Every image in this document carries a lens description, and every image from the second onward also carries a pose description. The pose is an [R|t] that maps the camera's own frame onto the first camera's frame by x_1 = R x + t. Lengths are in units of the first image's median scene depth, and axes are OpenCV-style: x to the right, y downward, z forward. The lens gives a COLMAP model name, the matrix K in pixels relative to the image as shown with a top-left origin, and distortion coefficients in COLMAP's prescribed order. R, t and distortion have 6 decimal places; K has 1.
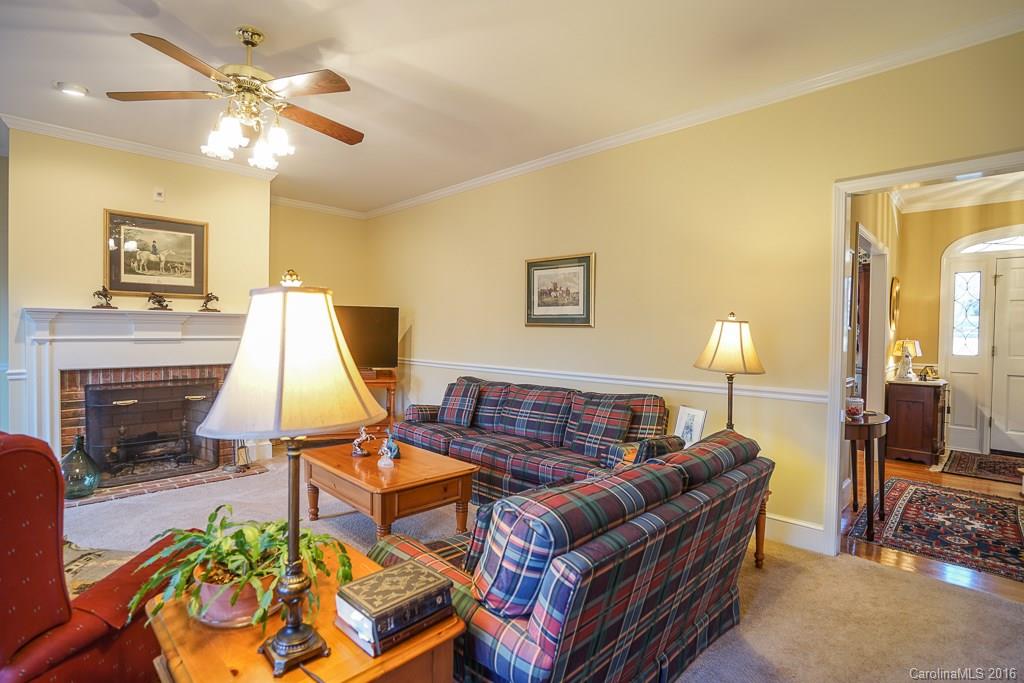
lens RADIAL K [[476.4, 0, 510.7], [0, 476.4, 340.5], [0, 0, 1]] dist [-0.015239, 0.003612]
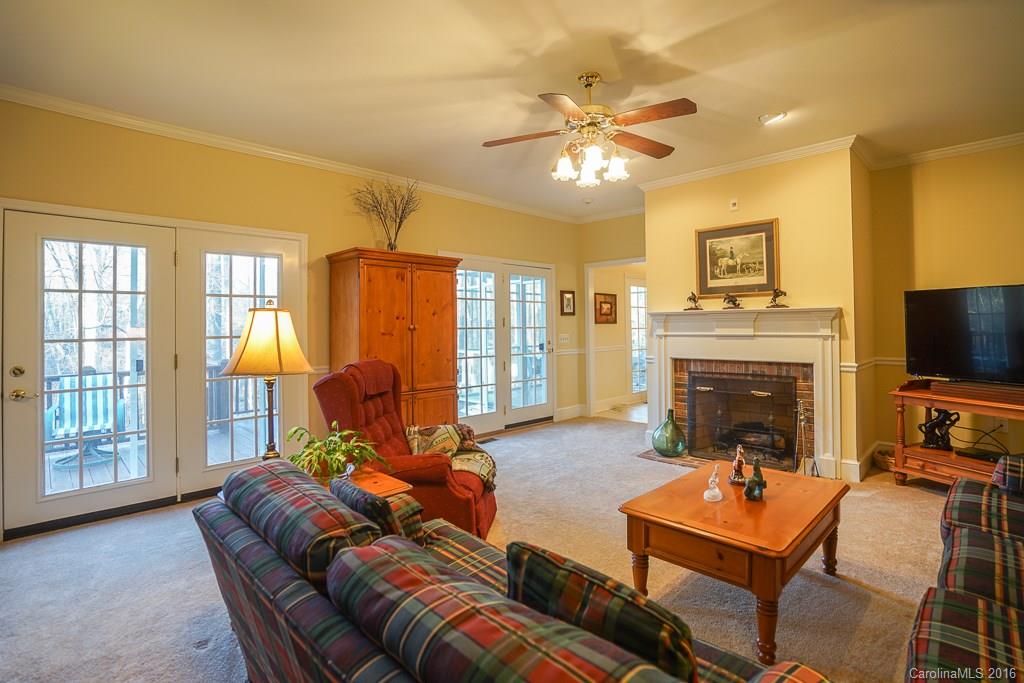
lens RADIAL K [[476.4, 0, 491.0], [0, 476.4, 323.7], [0, 0, 1]] dist [-0.015239, 0.003612]
pose [[0.018357, -0.016985, -0.999687, 0.346528], [-0.010827, 0.999794, -0.017186, -0.005137], [0.999773, 0.011139, 0.018169, 0.412025]]
